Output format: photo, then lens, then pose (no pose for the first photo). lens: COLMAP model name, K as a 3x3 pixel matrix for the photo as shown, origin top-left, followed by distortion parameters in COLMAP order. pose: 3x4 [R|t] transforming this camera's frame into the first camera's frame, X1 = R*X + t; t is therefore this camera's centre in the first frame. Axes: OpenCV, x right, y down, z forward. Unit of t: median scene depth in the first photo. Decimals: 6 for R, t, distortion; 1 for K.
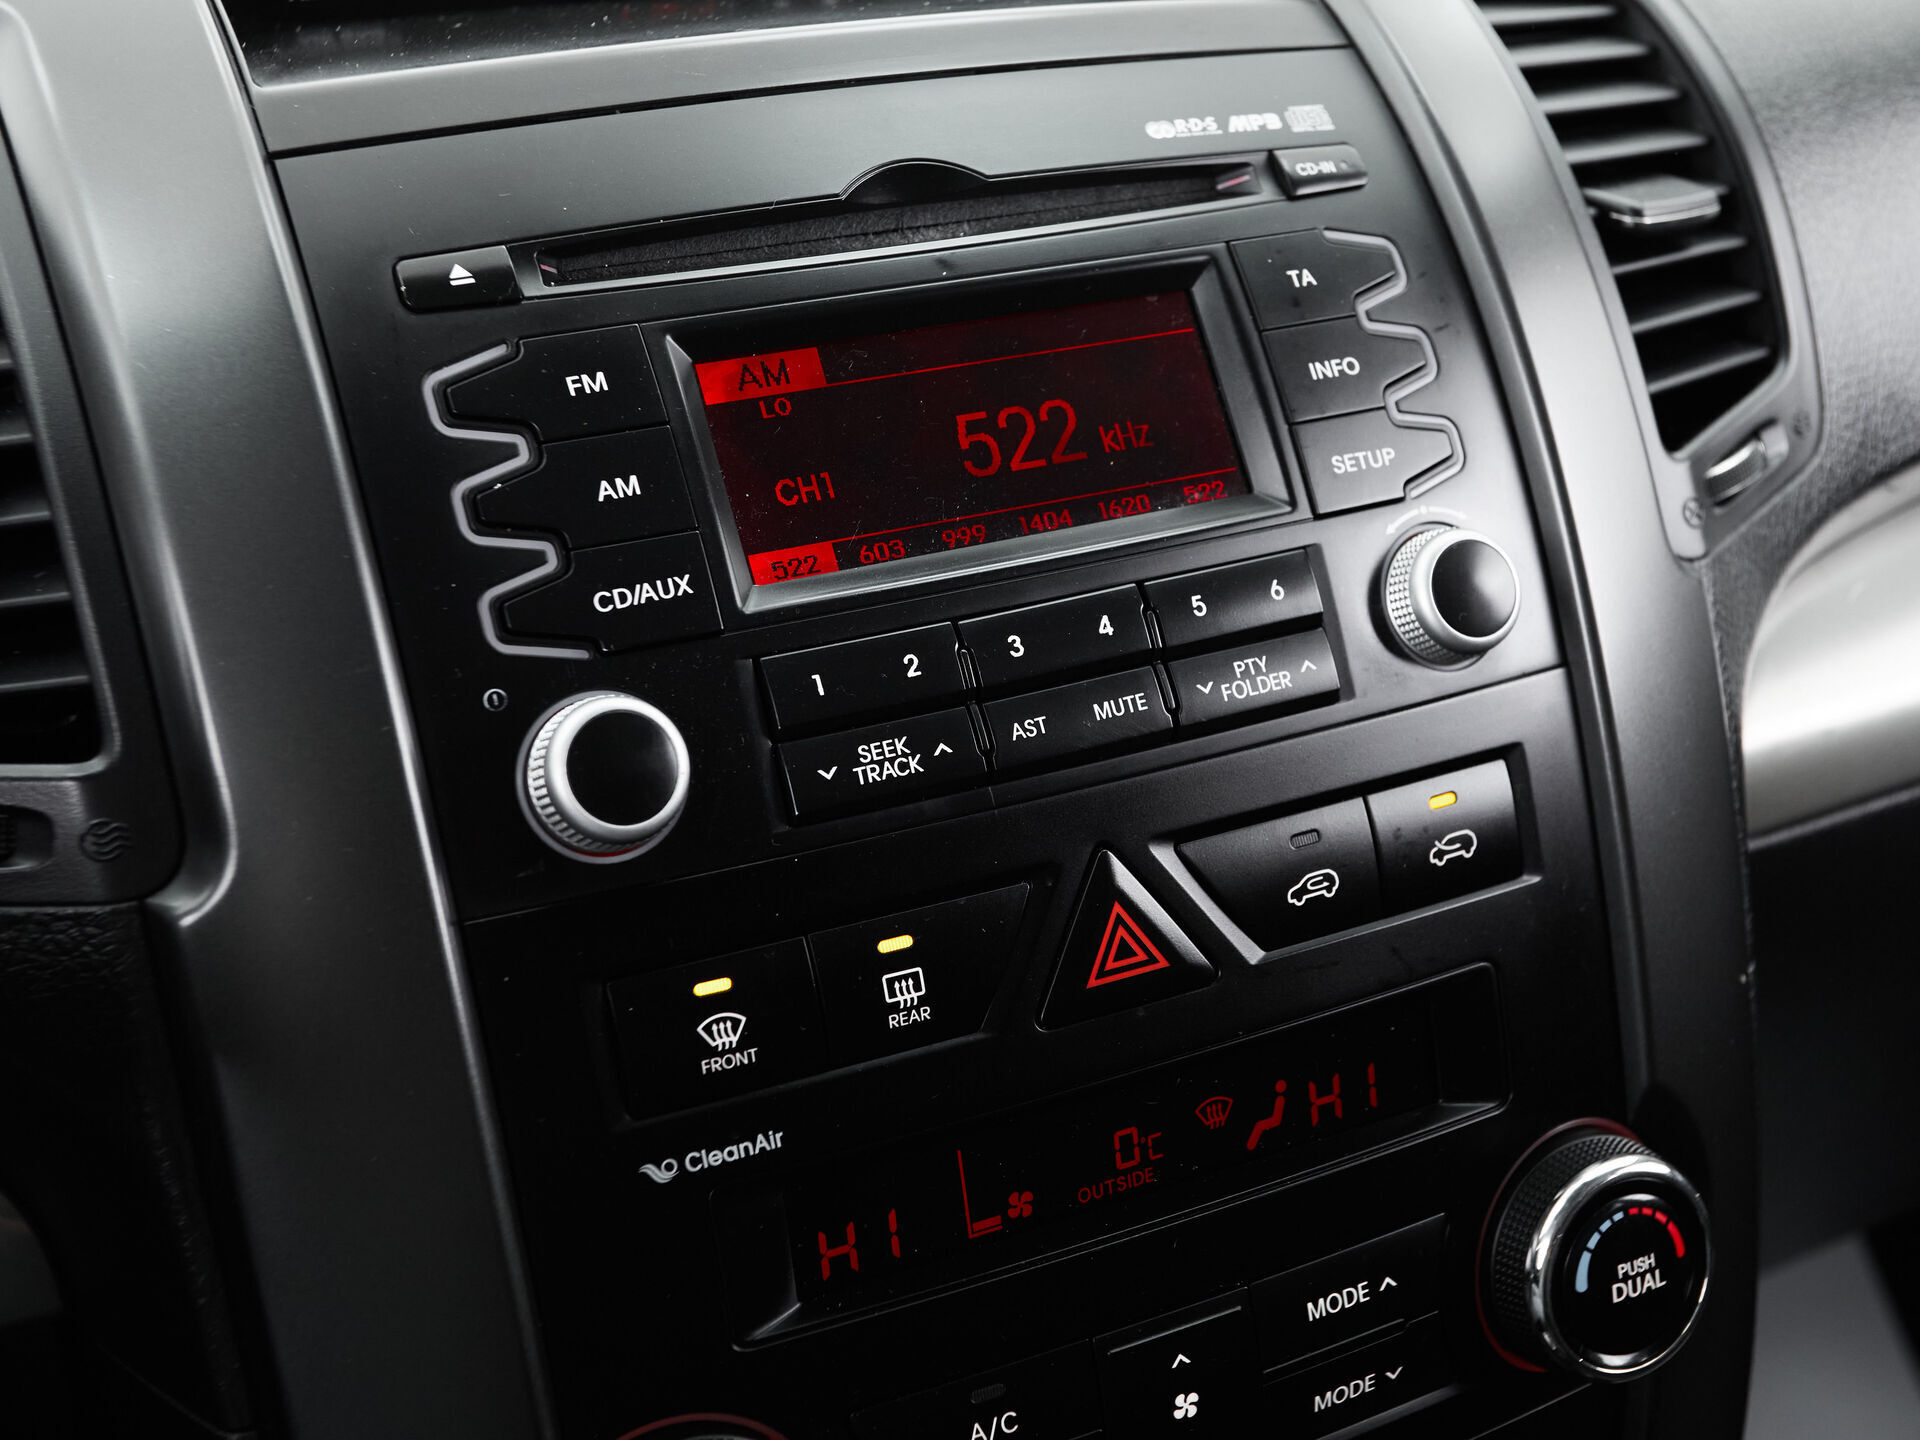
lens RADIAL K [[2636.2, 0, 1034.1], [0, 2636.2, 662.9], [0, 0, 1]] dist [0.015677, 0.094708]
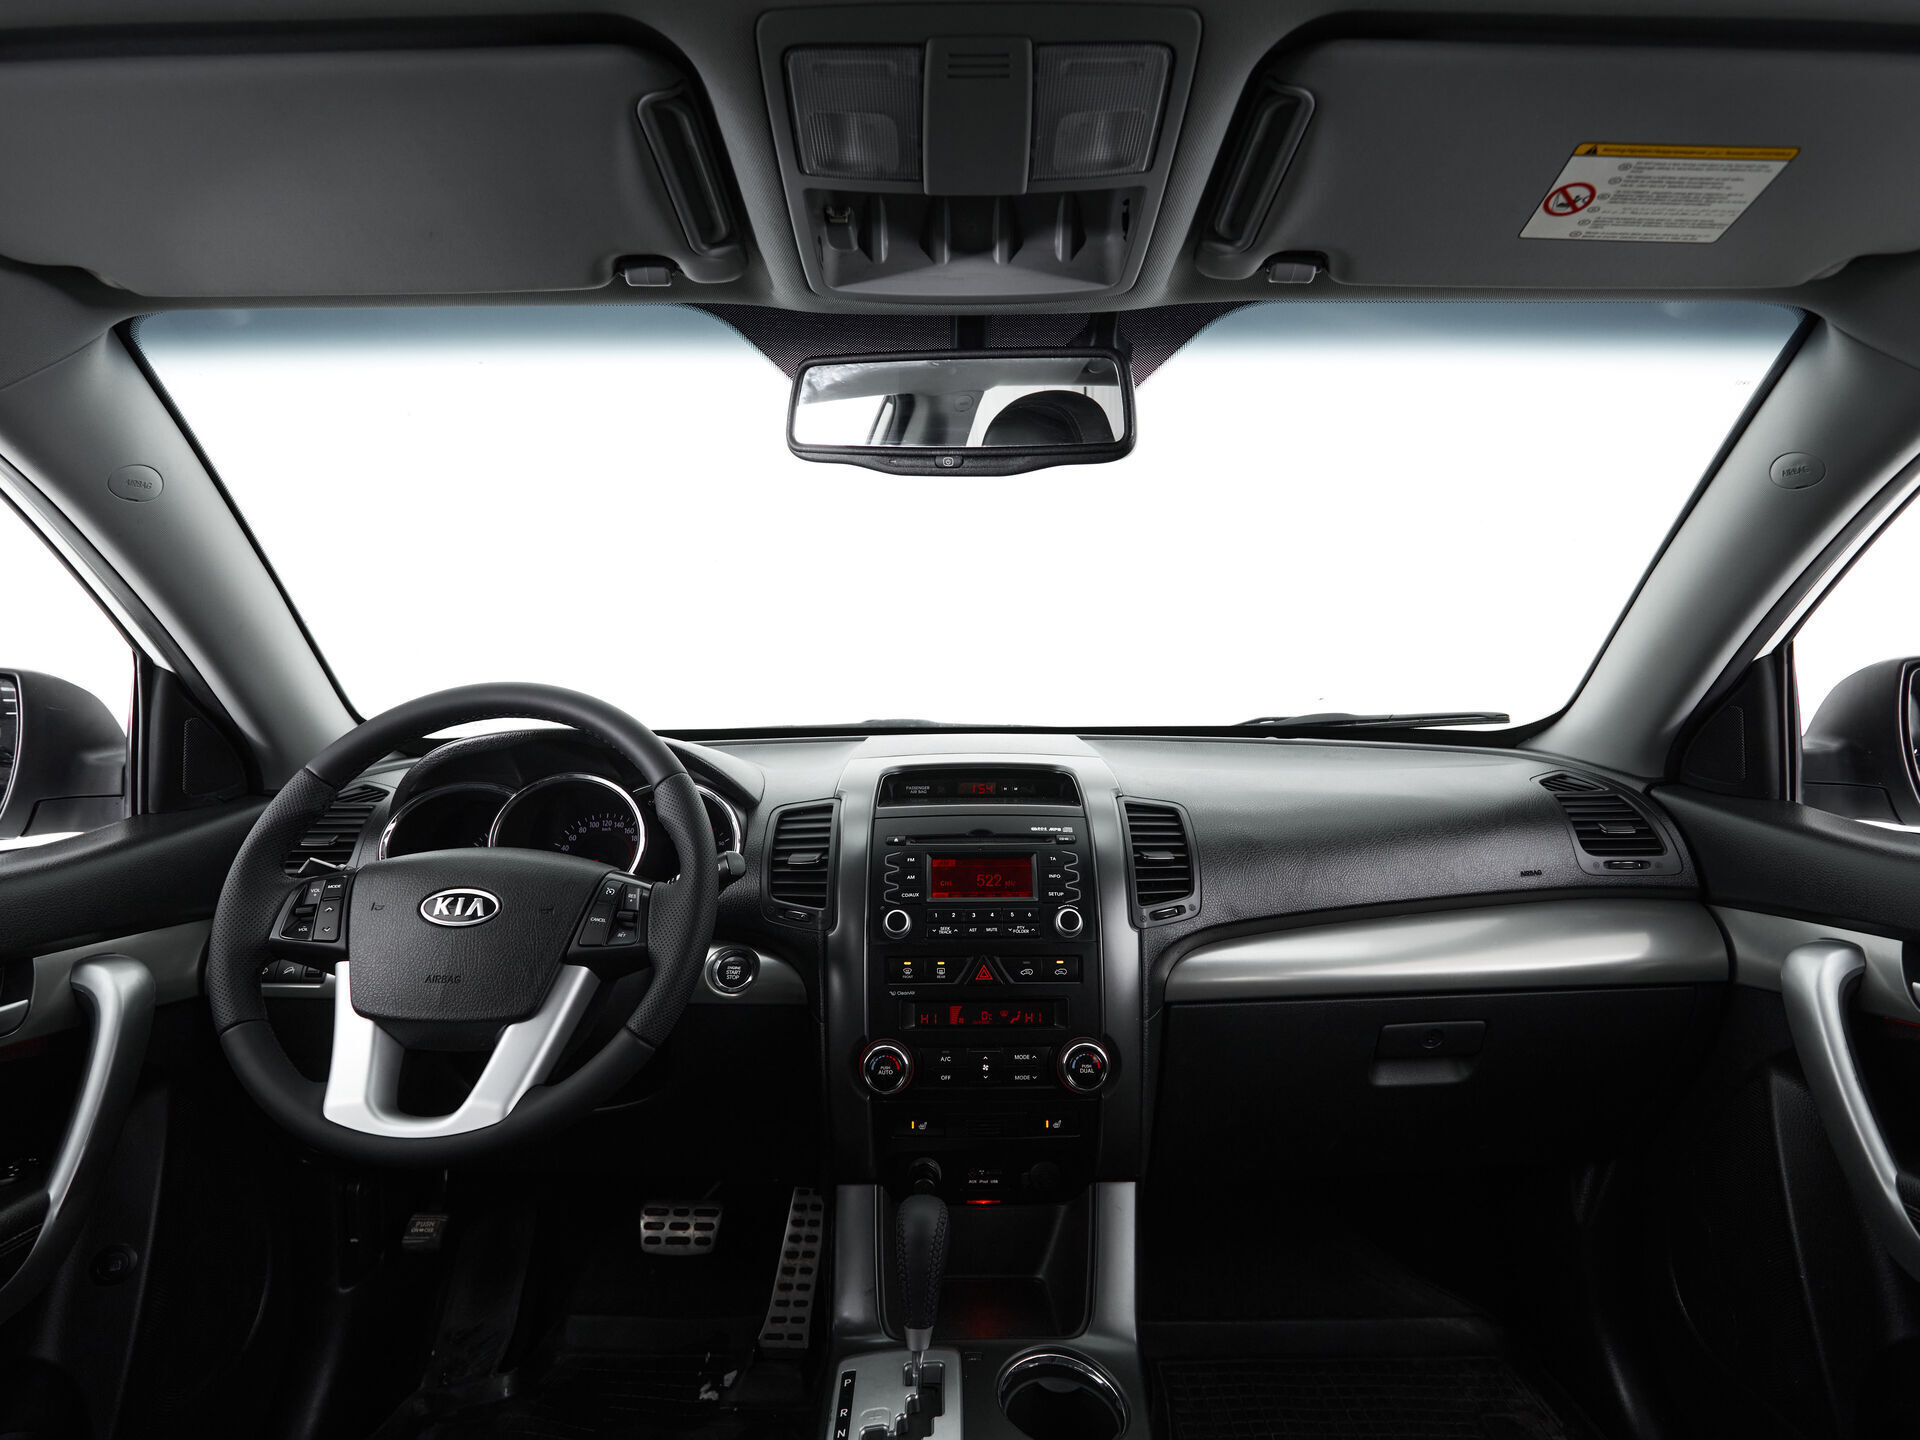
lens RADIAL K [[1024.7, 0, 950.9], [0, 1024.7, 720.9], [0, 0, 1]] dist [-0.000113, -0.002583]
pose [[0.887341, 0.042759, -0.459127, 0.922277], [-0.179268, 0.949354, -0.258052, 0.170689], [0.424840, 0.311287, 0.850066, -0.989296]]
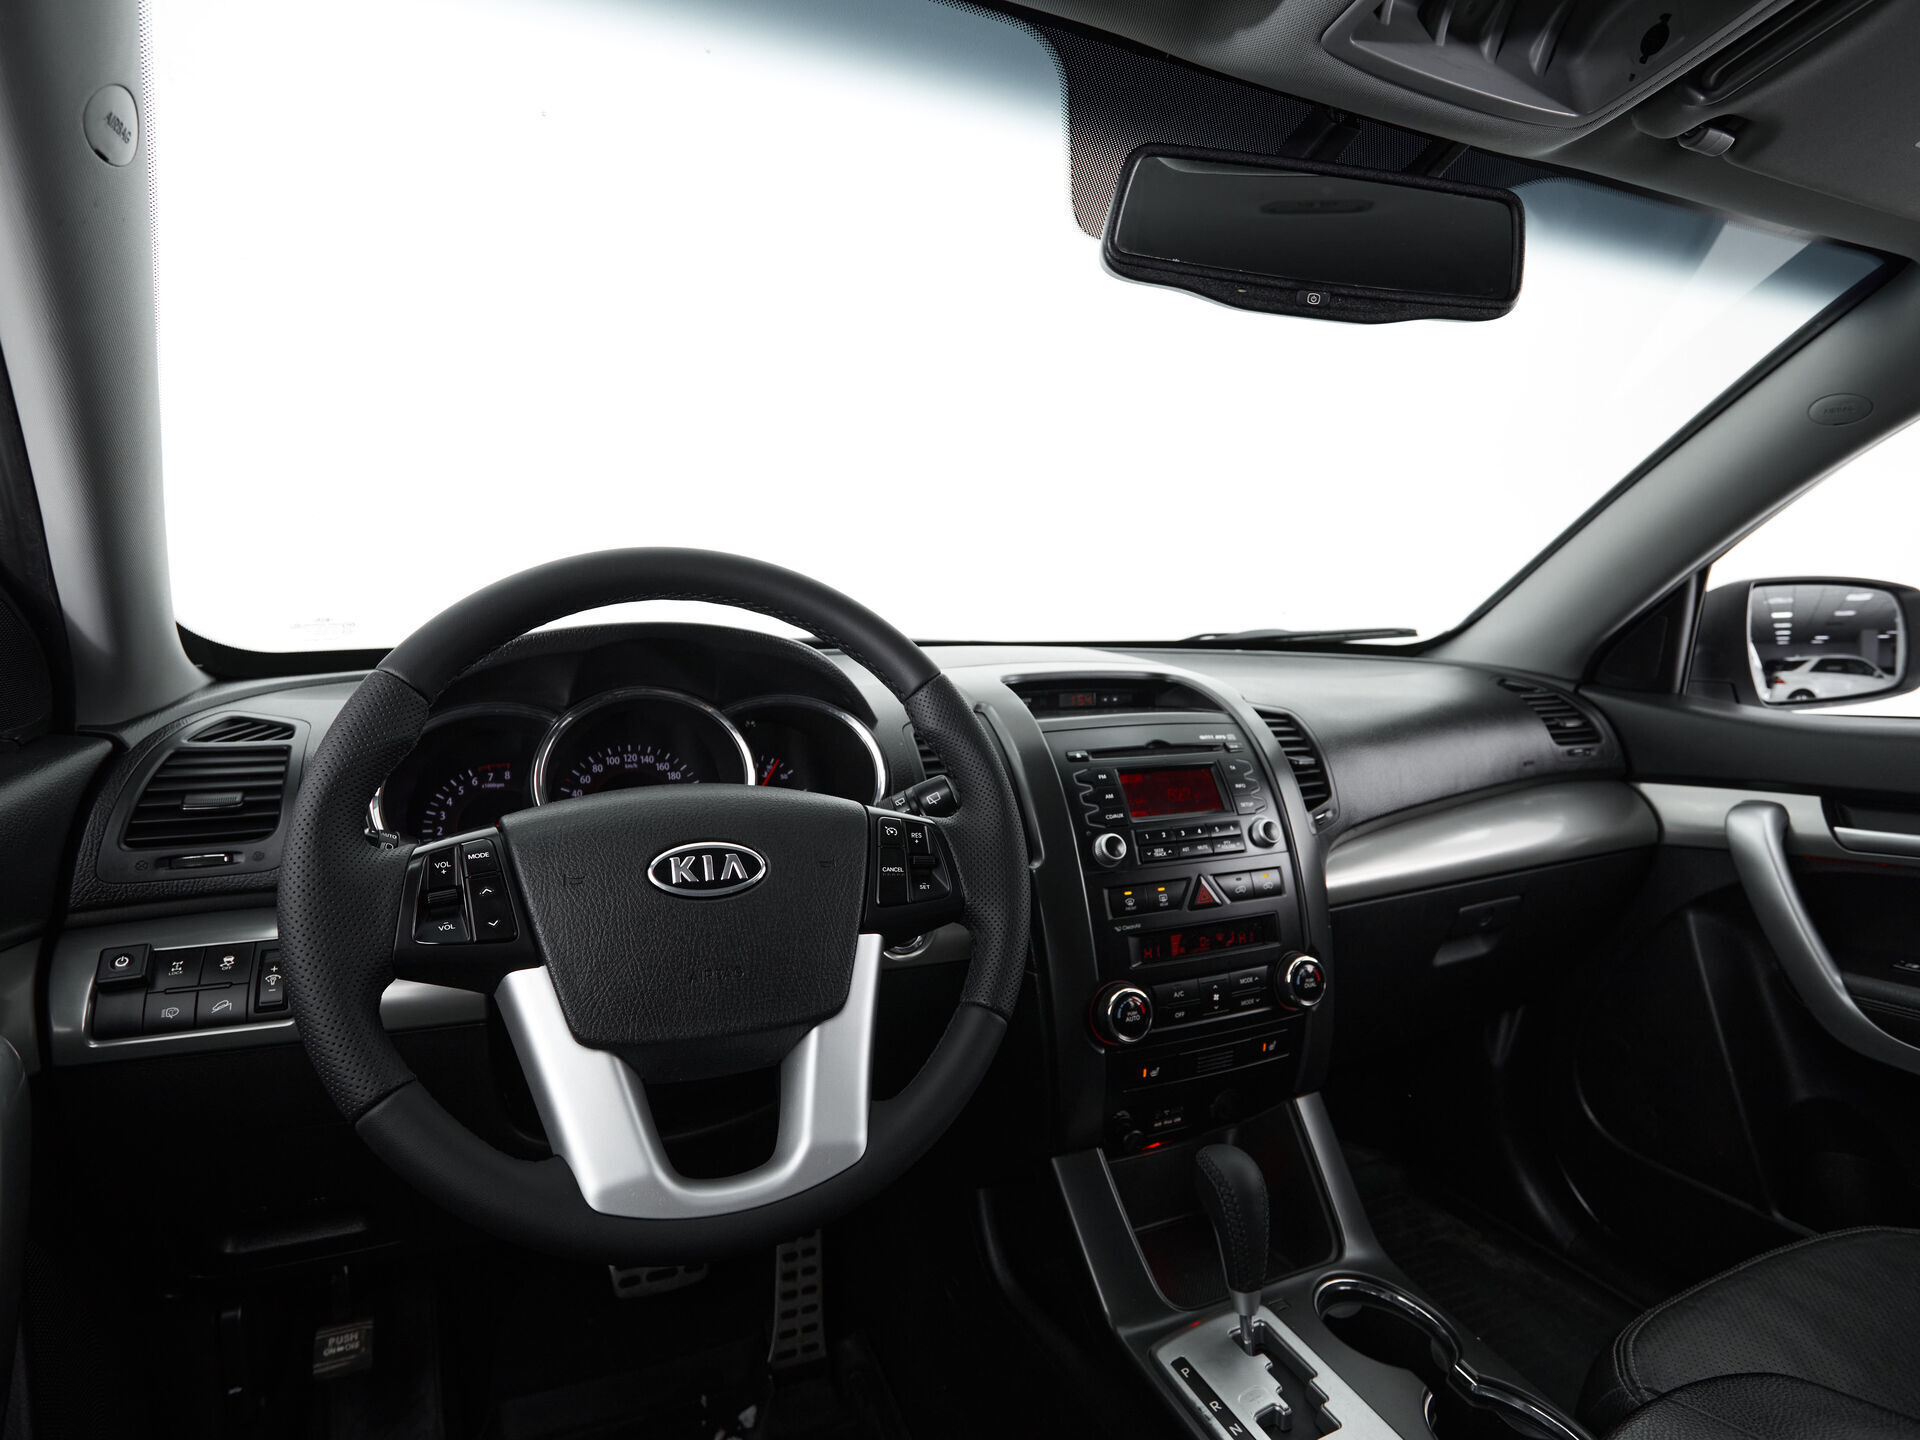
lens RADIAL K [[1016.3, 0, 954.6], [0, 1016.3, 722.9], [0, 0, 1]] dist [-0.004159, -0.000485]
pose [[0.997865, 0.038647, -0.052655, -0.343411], [-0.050834, 0.965724, -0.254545, 0.302272], [0.041013, 0.256678, 0.965626, -0.930098]]
